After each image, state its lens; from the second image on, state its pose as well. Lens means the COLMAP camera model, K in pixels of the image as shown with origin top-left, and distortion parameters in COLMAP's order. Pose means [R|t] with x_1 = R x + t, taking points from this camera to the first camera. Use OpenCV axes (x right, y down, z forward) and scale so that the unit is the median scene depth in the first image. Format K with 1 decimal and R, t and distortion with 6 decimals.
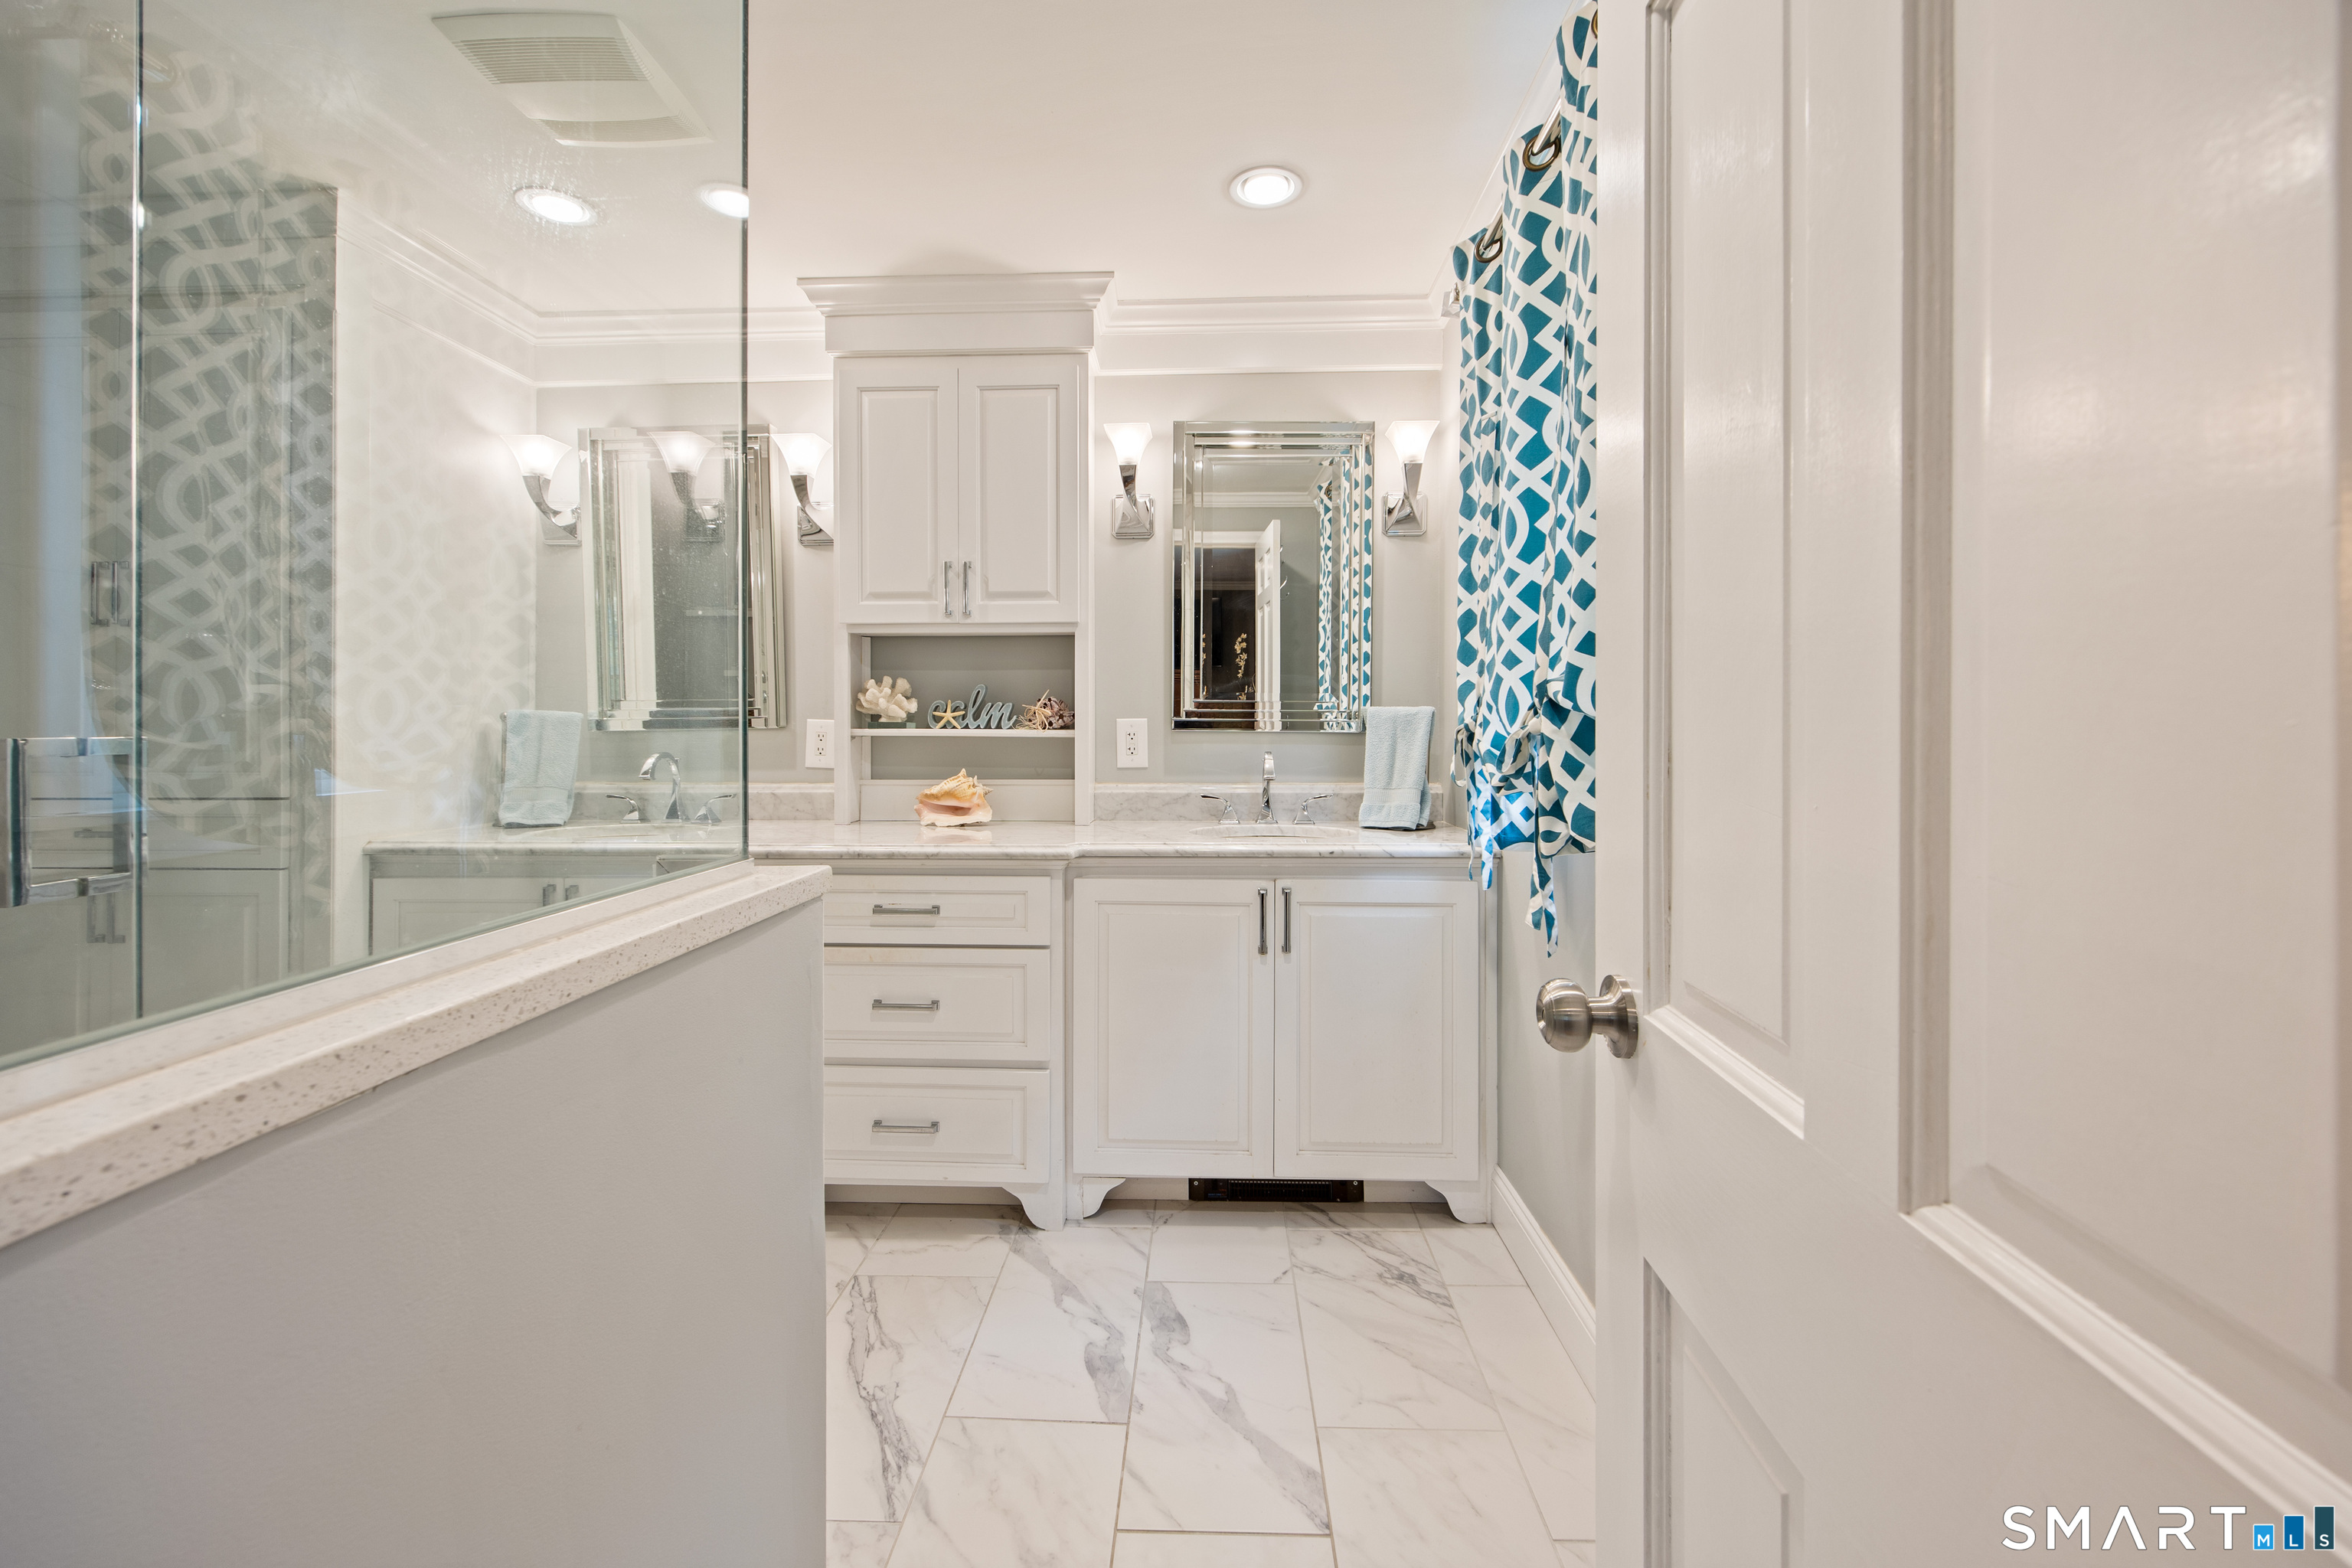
lens RADIAL K [[932.8, 0, 1170.8], [0, 932.8, 720.0], [0, 0, 1]] dist [-0.000426, 0.000019]
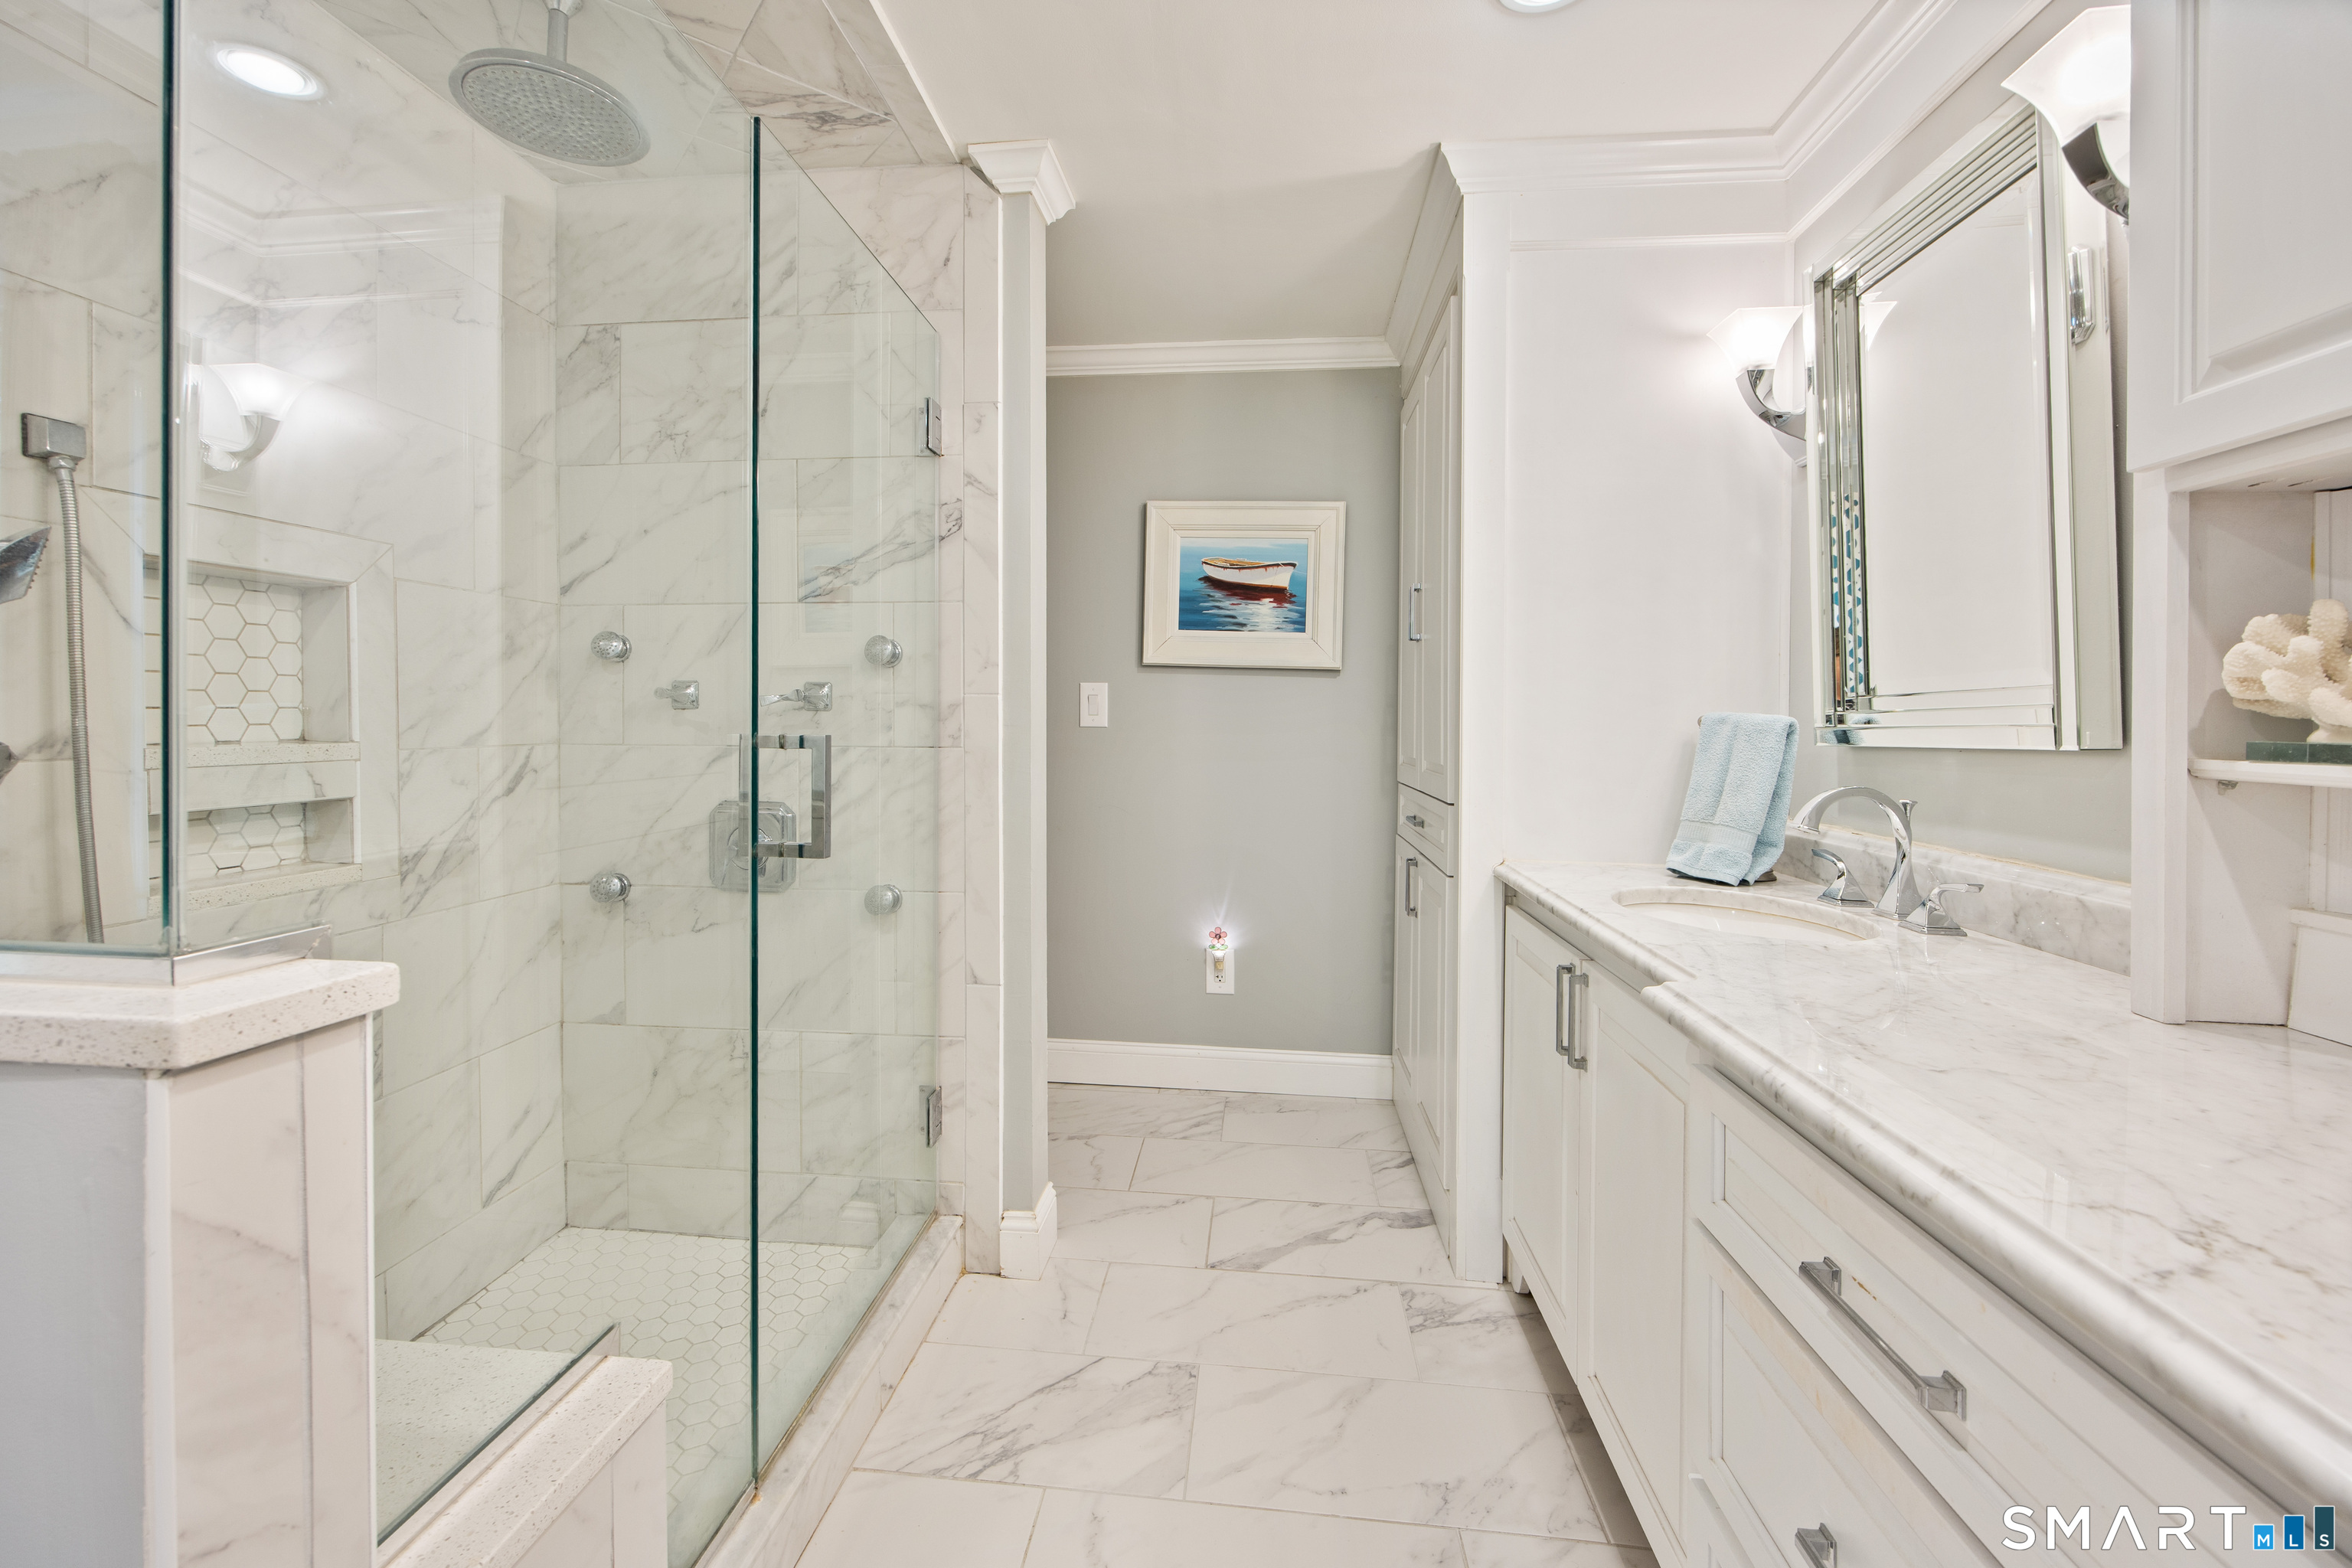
lens RADIAL K [[932.8, 0, 1170.8], [0, 932.8, 720.0], [0, 0, 1]] dist [-0.000426, 0.000019]
pose [[-0.070599, 0.003004, -0.997500, 0.038102], [-0.004710, 0.999983, 0.003345, -0.005463], [0.997494, 0.004935, -0.070583, 0.636625]]
